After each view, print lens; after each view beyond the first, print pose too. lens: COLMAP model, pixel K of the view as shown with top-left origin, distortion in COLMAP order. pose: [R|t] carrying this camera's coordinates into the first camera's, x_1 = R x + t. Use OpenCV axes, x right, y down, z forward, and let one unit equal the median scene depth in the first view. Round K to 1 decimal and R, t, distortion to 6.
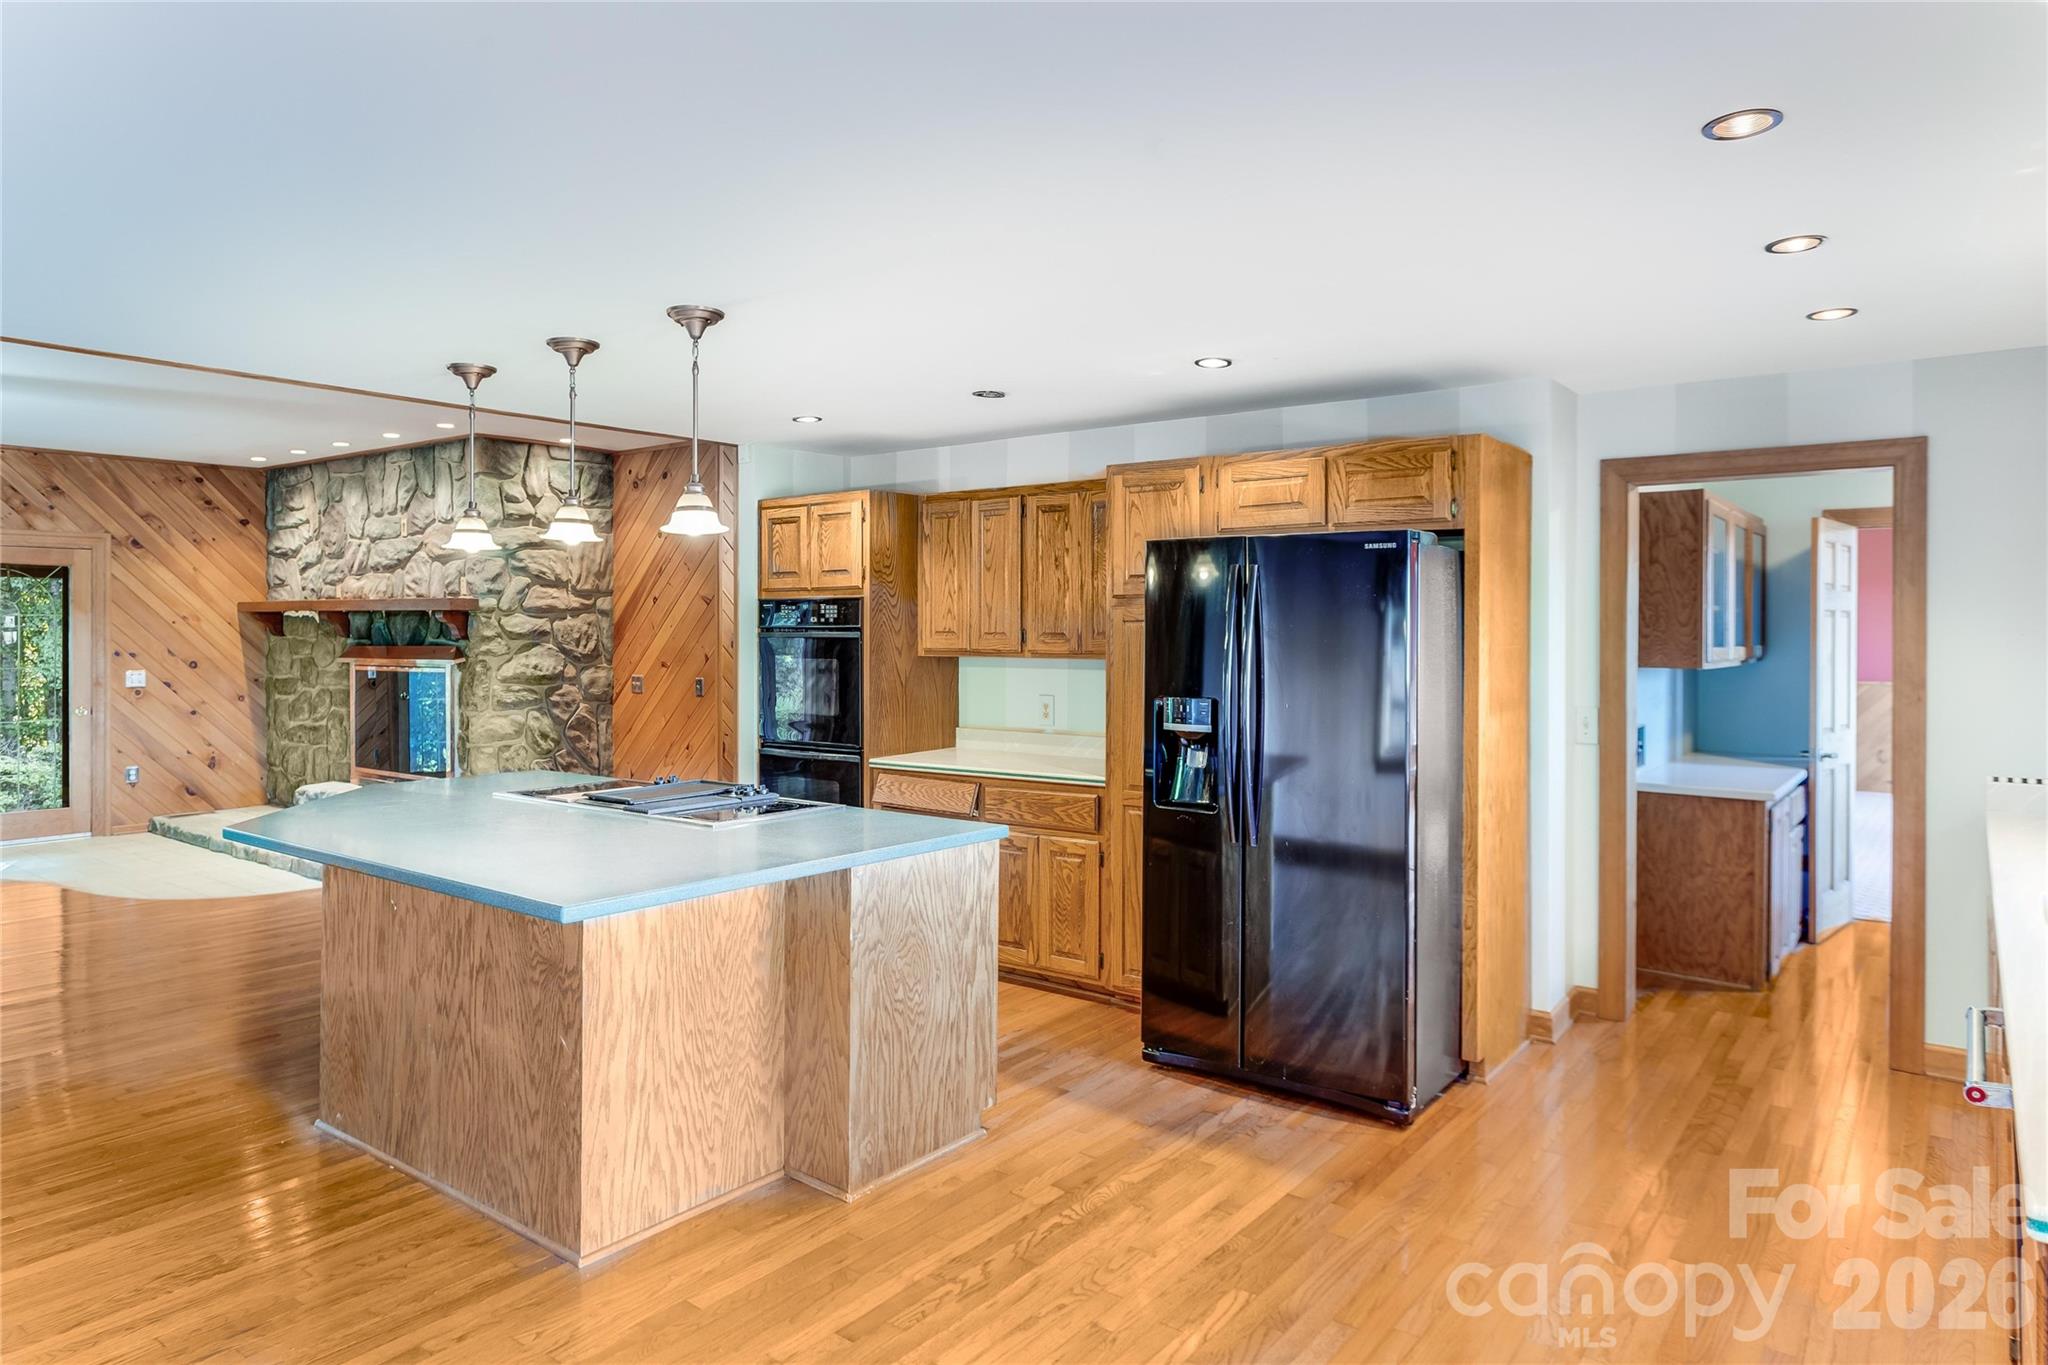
lens RADIAL K [[1259.2, 0, 1012.2], [0, 1259.2, 630.8], [0, 0, 1]] dist [-0.002659, 0.000688]
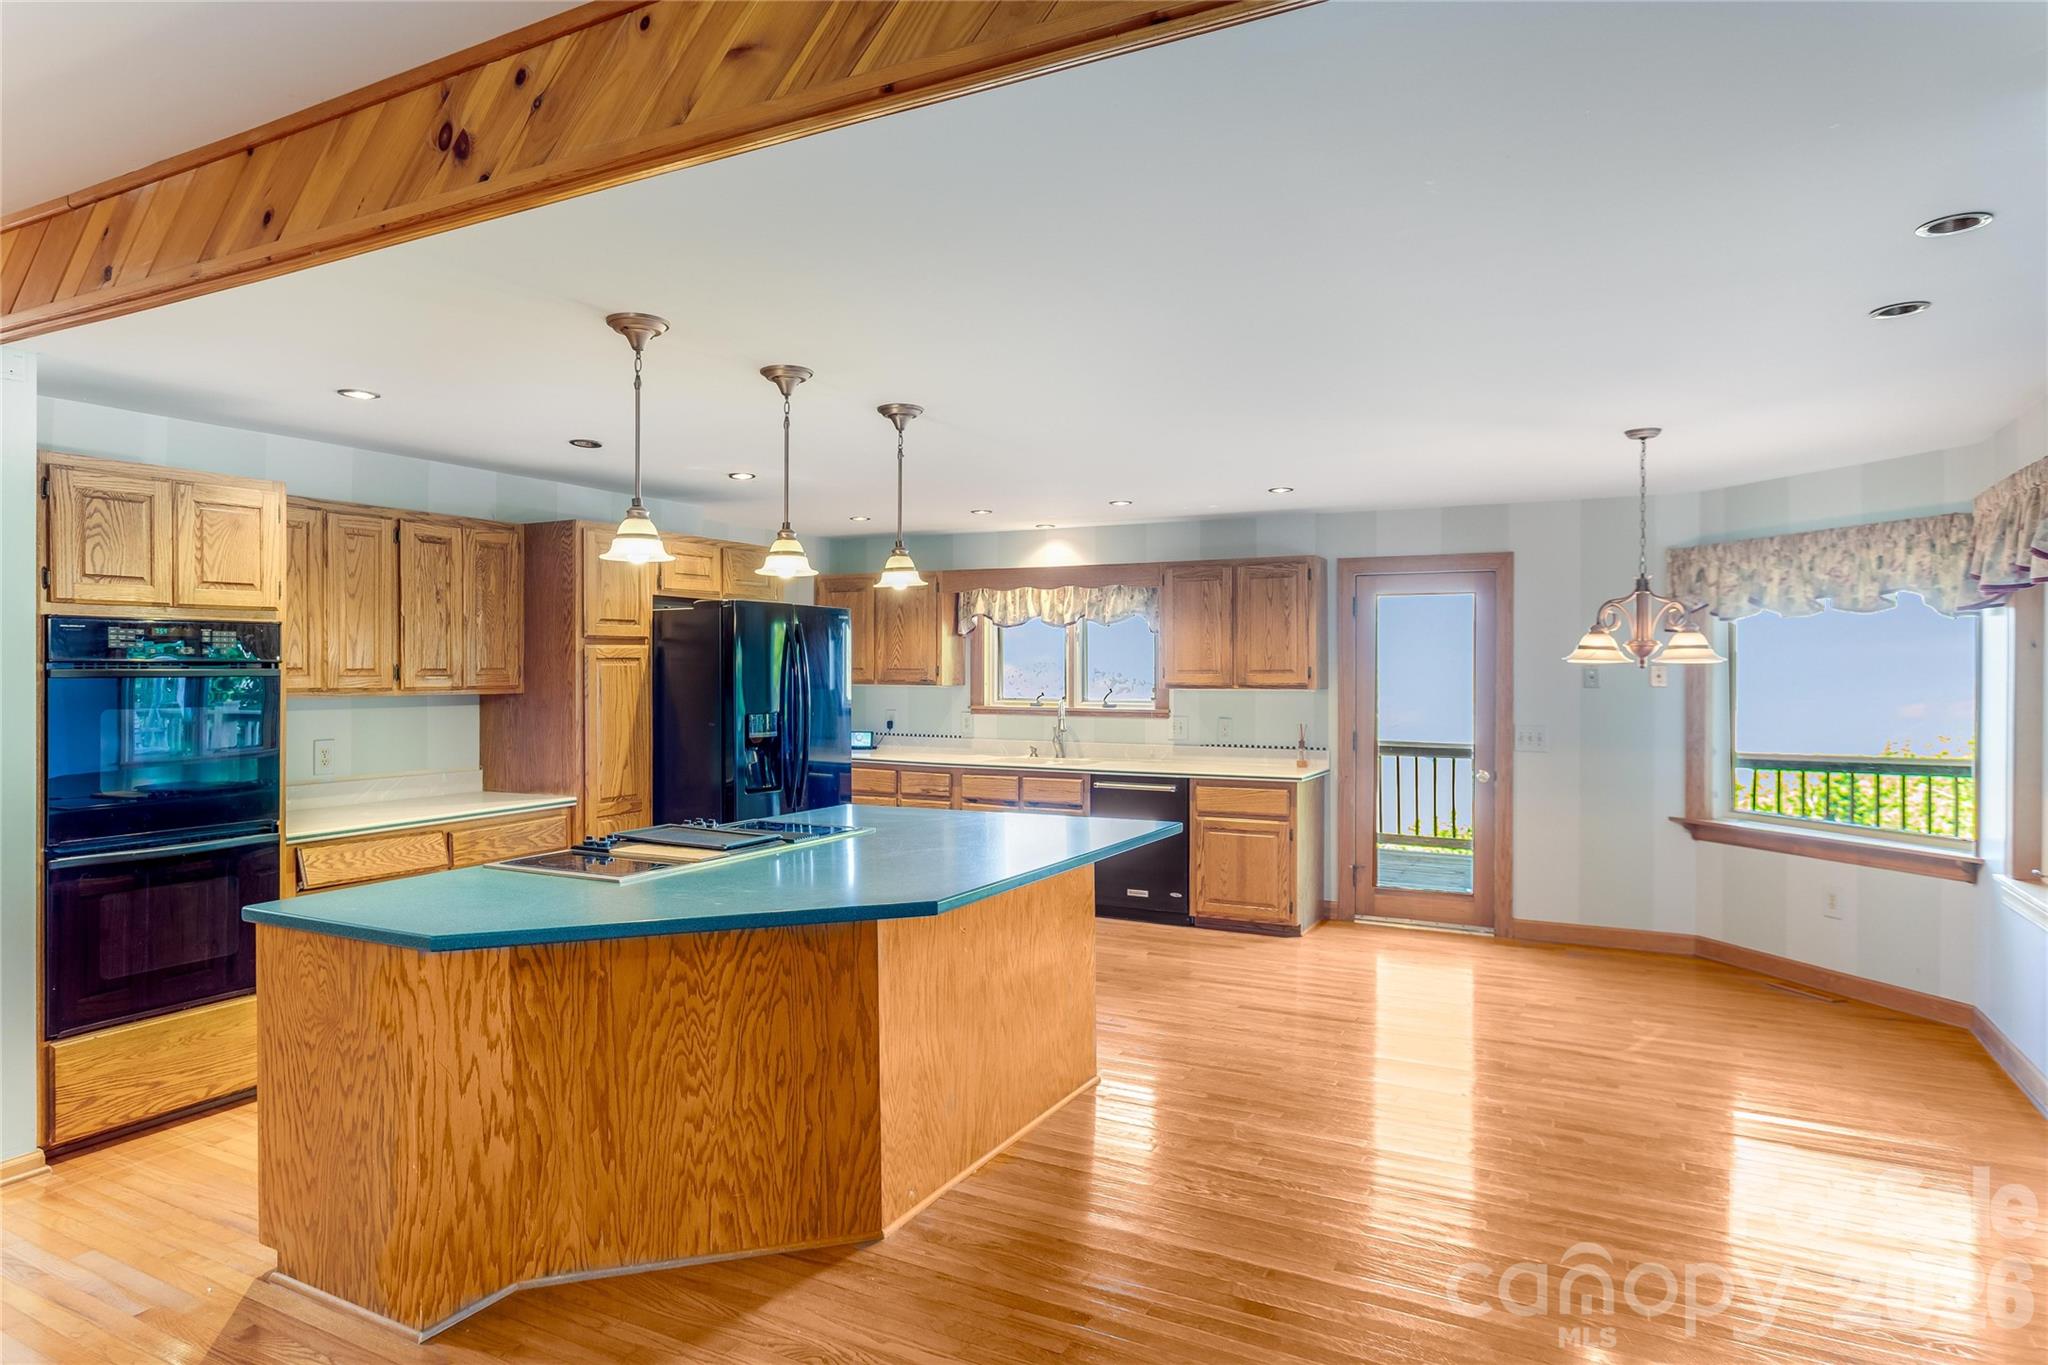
lens RADIAL K [[1206.8, 0, 998.3], [0, 1206.8, 673.7], [0, 0, 1]] dist [-0.001502, 0.000336]
pose [[-0.152591, -0.007569, 0.988260, -0.627197], [-0.001256, 0.999971, 0.007465, -0.001324], [-0.988289, -0.000102, -0.152596, 0.473716]]
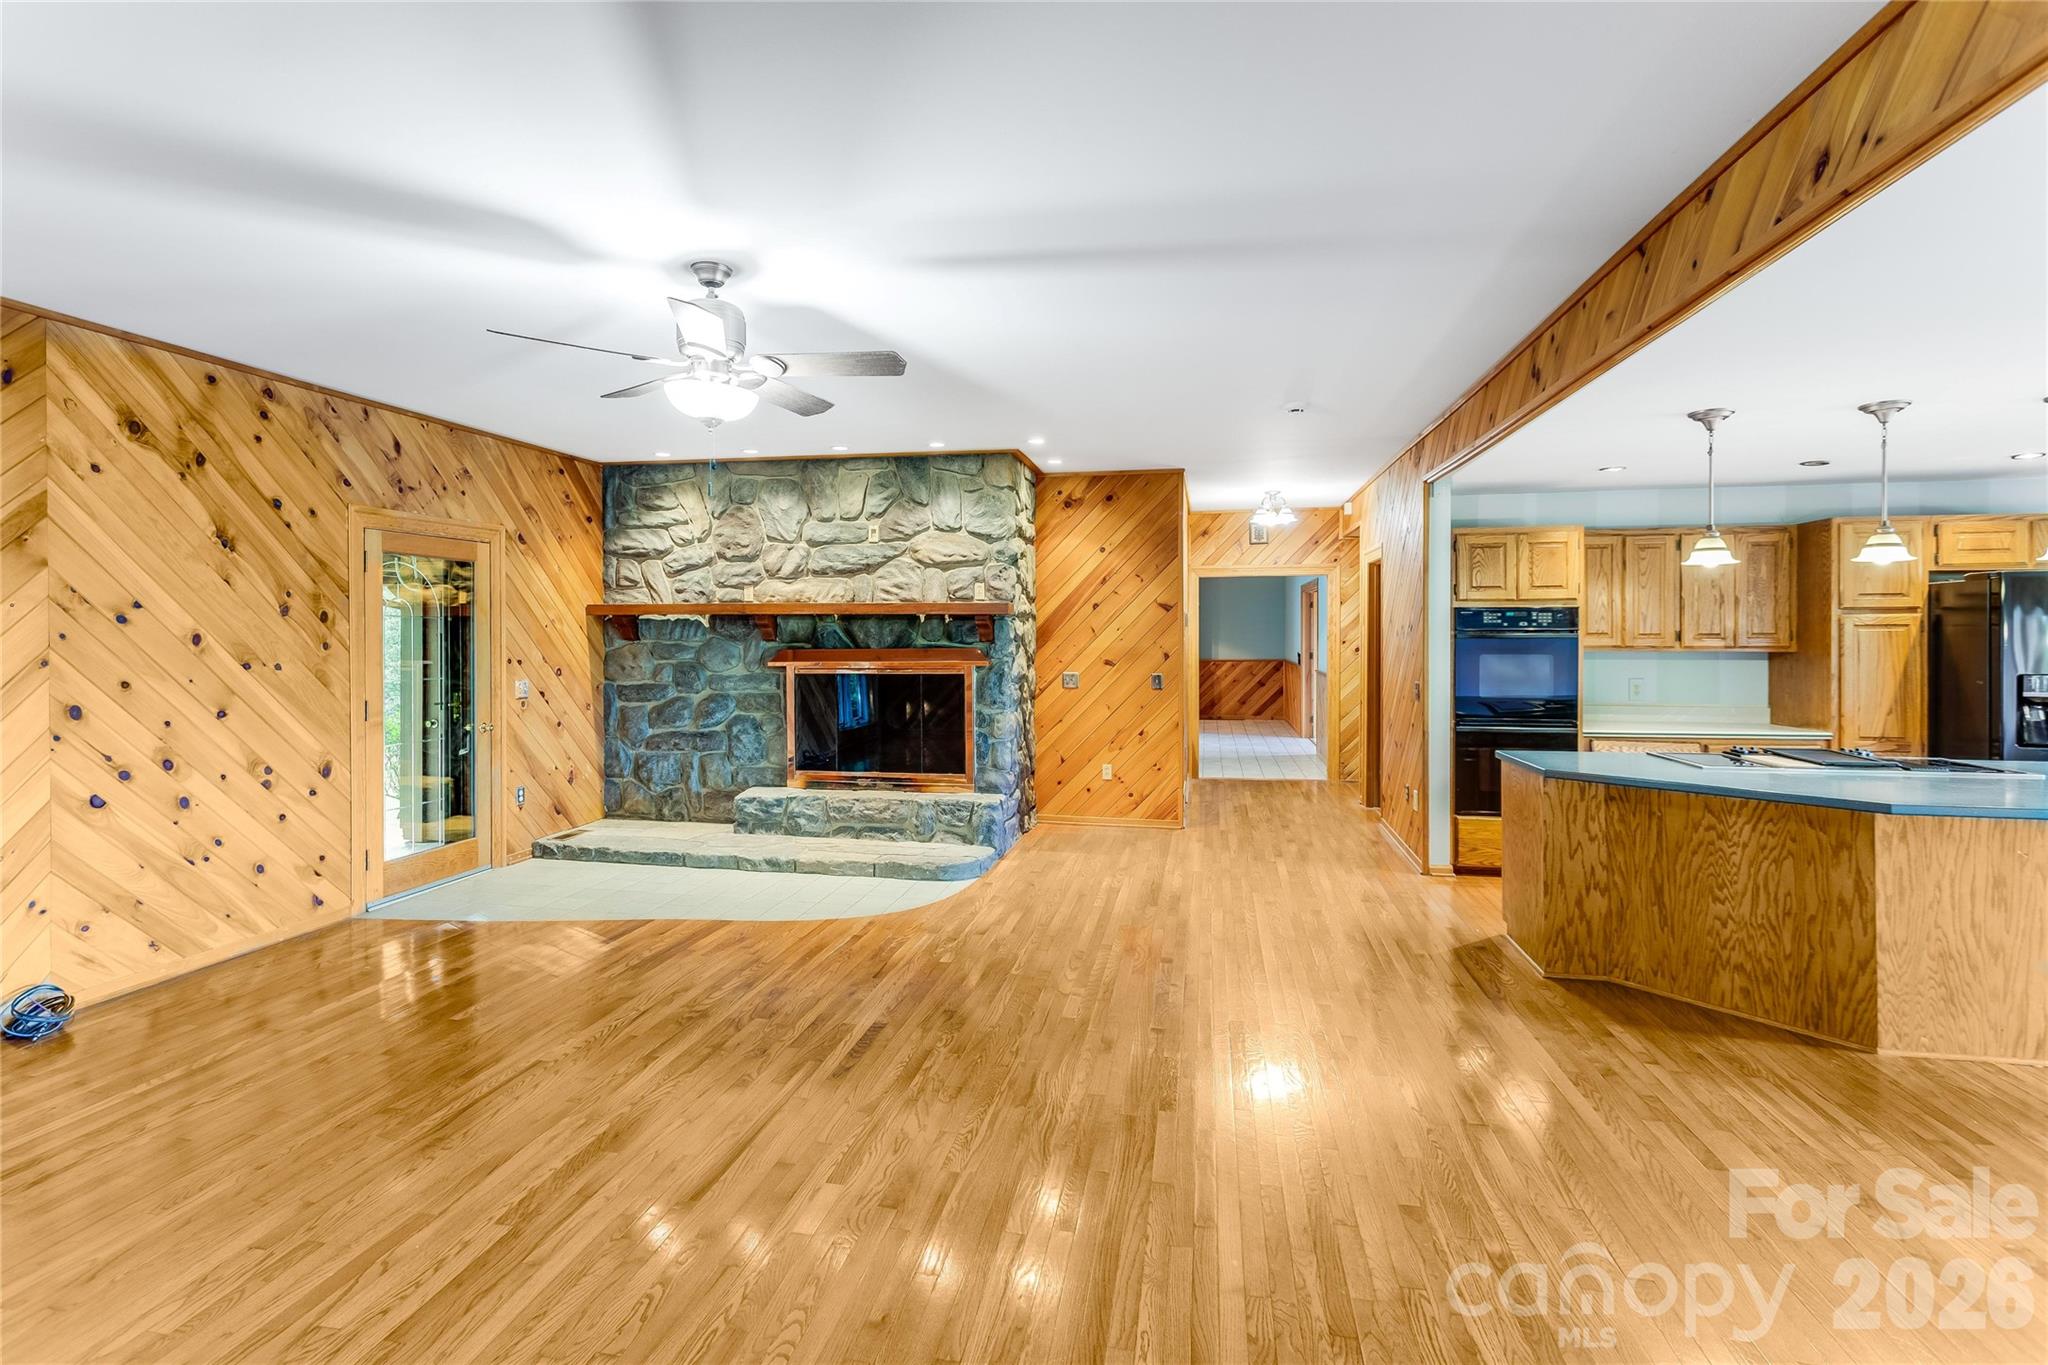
lens RADIAL K [[980.0, 0, 1013.3], [0, 980.0, 630.1], [0, 0, 1]] dist [0.005035, 0.000624]
pose [[0.896269, -0.001848, 0.443507, -0.762182], [0.002908, 0.999994, -0.001709, -0.001555], [-0.443501, 0.002821, 0.896269, 0.240176]]
